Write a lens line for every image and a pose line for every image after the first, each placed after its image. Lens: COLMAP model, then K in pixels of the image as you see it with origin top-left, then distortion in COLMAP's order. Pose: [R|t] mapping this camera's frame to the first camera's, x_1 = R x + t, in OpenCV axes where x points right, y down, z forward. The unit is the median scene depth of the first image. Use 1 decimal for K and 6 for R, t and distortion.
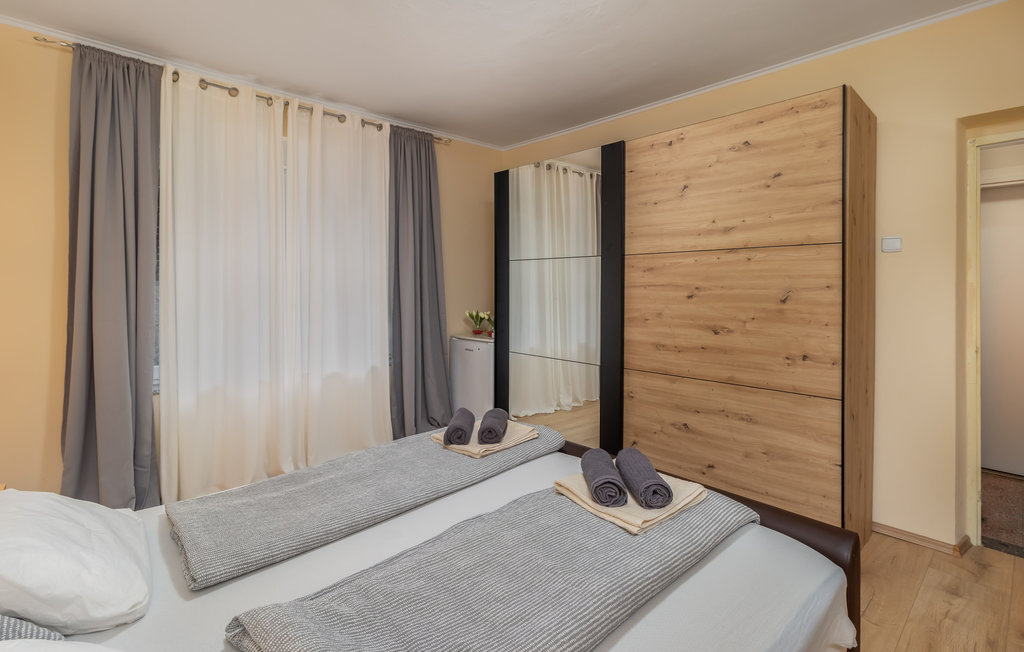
lens RADIAL K [[485.5, 0, 506.8], [0, 485.5, 287.2], [0, 0, 1]] dist [-0.000839, -0.000606]
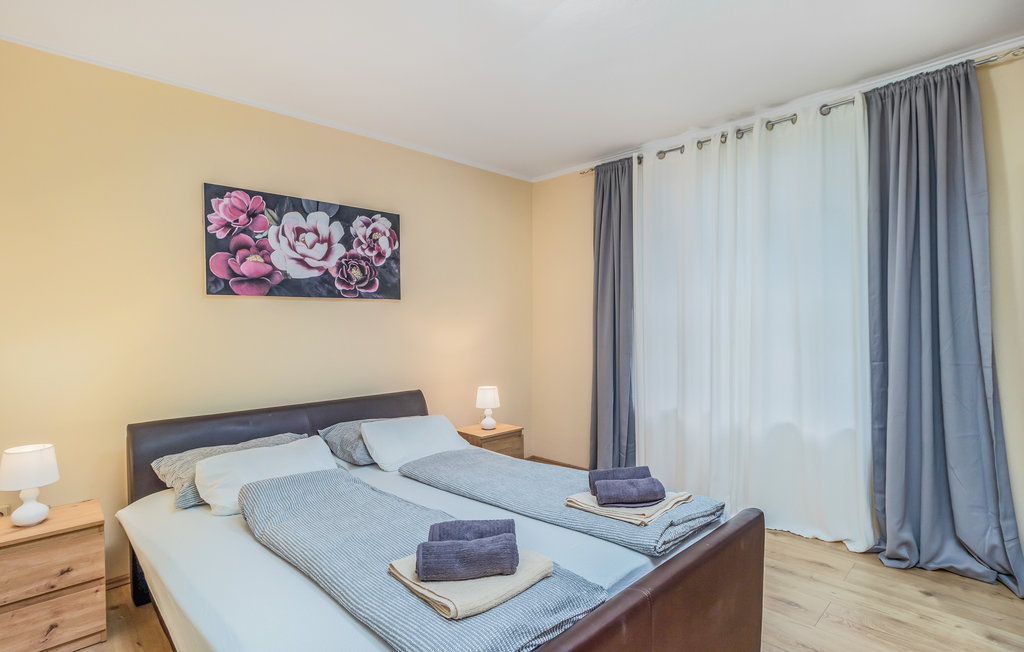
lens RADIAL K [[516.9, 0, 512.0], [0, 516.9, 326.0], [0, 0, 1]] dist [0.000957, 0.000348]
pose [[0.030580, -0.002741, -0.999529, 0.595075], [0.015042, 0.999884, -0.002282, 0.003058], [0.999419, -0.014965, 0.030618, 0.542547]]
